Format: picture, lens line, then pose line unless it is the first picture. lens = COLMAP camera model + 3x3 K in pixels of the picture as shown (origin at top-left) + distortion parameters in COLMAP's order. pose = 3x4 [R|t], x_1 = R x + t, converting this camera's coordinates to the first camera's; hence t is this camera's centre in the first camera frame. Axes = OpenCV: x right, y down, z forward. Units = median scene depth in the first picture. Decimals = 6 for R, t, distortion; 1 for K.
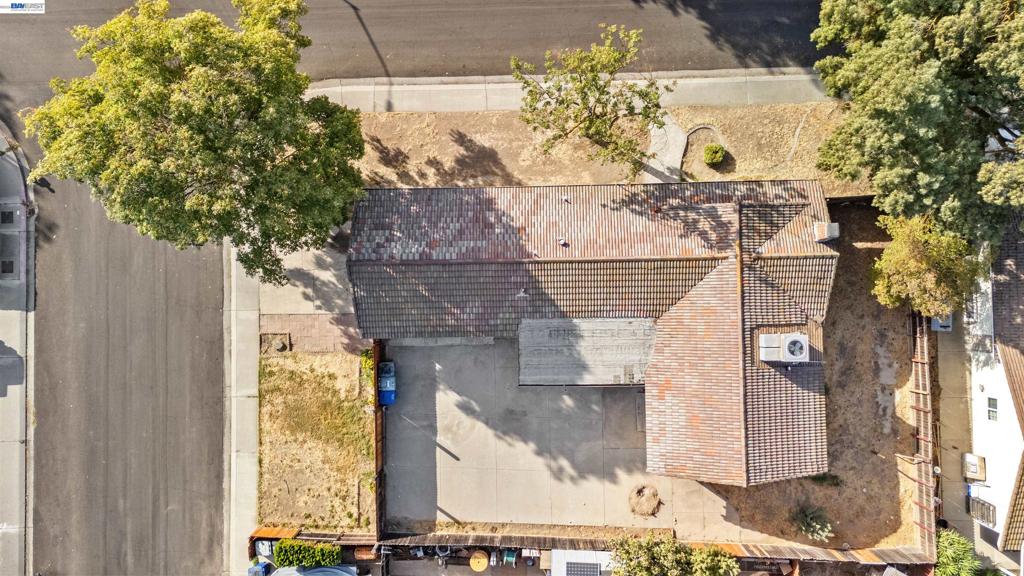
lens RADIAL K [[766.3, 0, 512.0], [0, 766.3, 288.0], [0, 0, 1]] dist [0.010579, 0.000086]
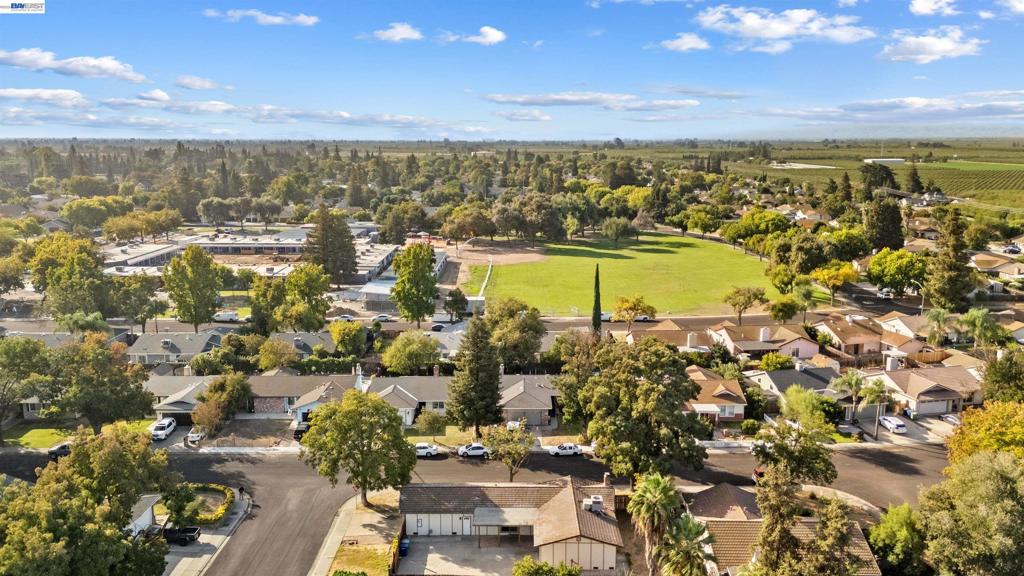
lens RADIAL K [[766.3, 0, 512.0], [0, 766.3, 288.0], [0, 0, 1]] dist [0.010579, 0.000086]
pose [[0.999771, 0.009888, -0.018987, 0.137346], [-0.020649, 0.211375, -0.977187, 1.854742], [-0.005649, 0.977355, 0.211531, -0.050665]]
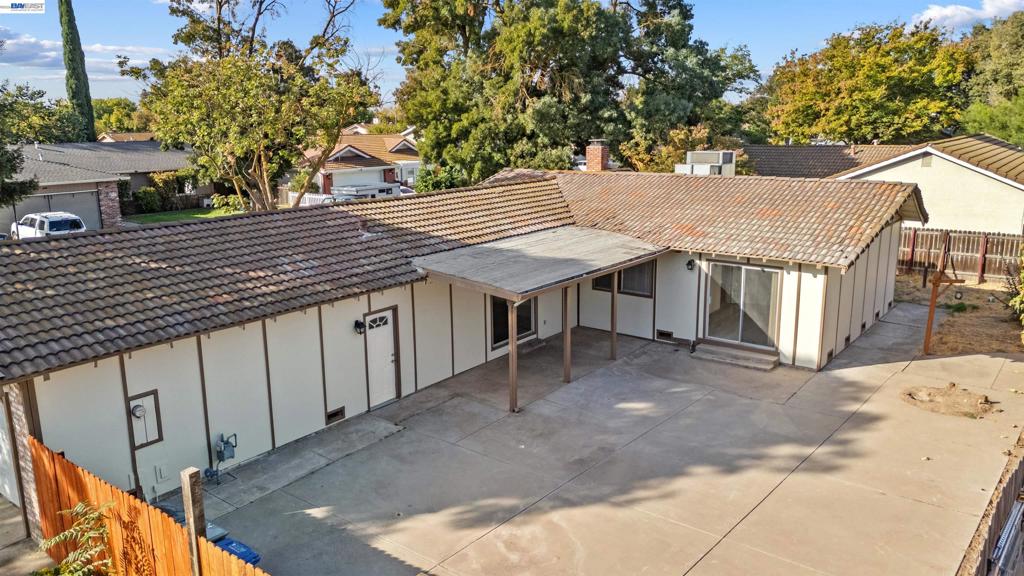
lens RADIAL K [[766.3, 0, 512.0], [0, 766.3, 288.0], [0, 0, 1]] dist [0.010579, 0.000086]
pose [[0.638031, -0.175214, 0.749811, -0.256270], [0.769993, 0.151698, -0.619756, 0.331296], [-0.005155, 0.972773, 0.231702, 0.847671]]
